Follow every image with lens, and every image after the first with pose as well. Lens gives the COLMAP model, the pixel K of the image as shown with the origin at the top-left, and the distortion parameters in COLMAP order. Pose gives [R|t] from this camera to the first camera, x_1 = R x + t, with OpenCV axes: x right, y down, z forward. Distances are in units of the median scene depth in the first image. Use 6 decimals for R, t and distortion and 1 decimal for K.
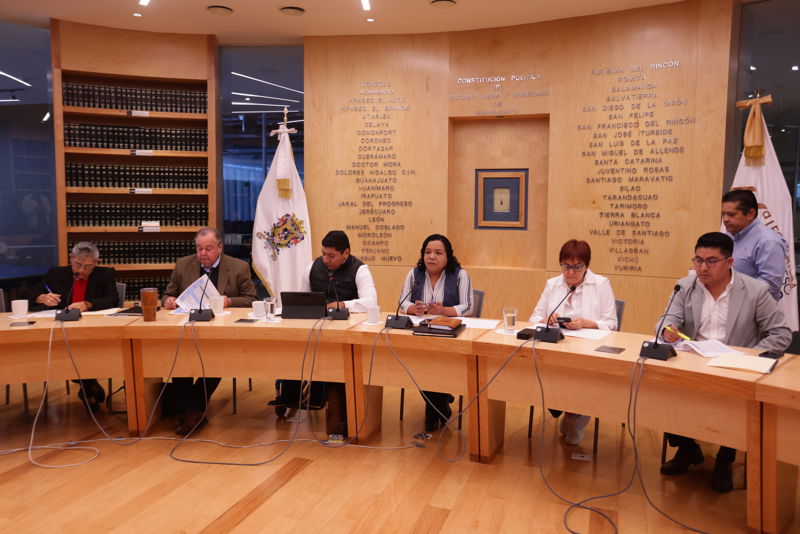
lens RADIAL K [[650.4, 0, 400.0], [0, 650.4, 267.0], [0, 0, 1]] dist [-0.004525, 0.006906]
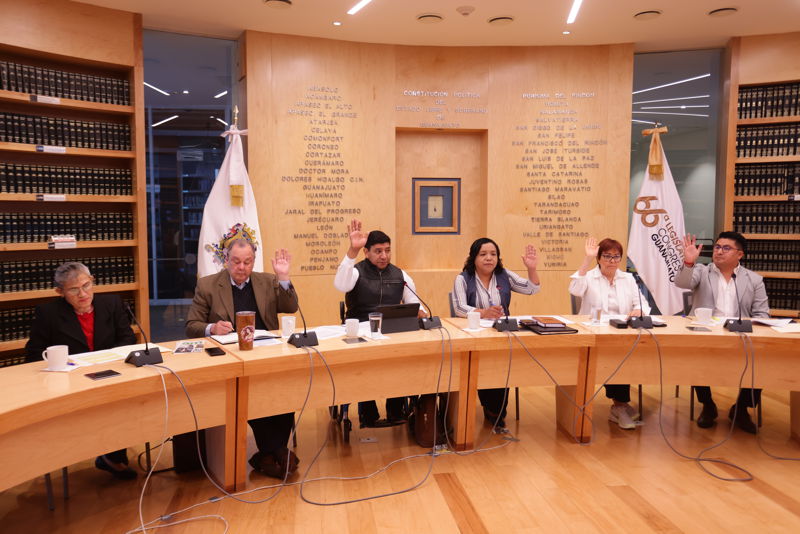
lens RADIAL K [[627.3, 0, 400.0], [0, 627.3, 267.0], [0, 0, 1]] dist [-0.000948, 0.009409]
pose [[0.874291, -0.050750, 0.482742, -0.404767], [0.052328, 0.998578, 0.010209, -0.017972], [-0.482574, 0.016335, 0.875703, 0.124916]]
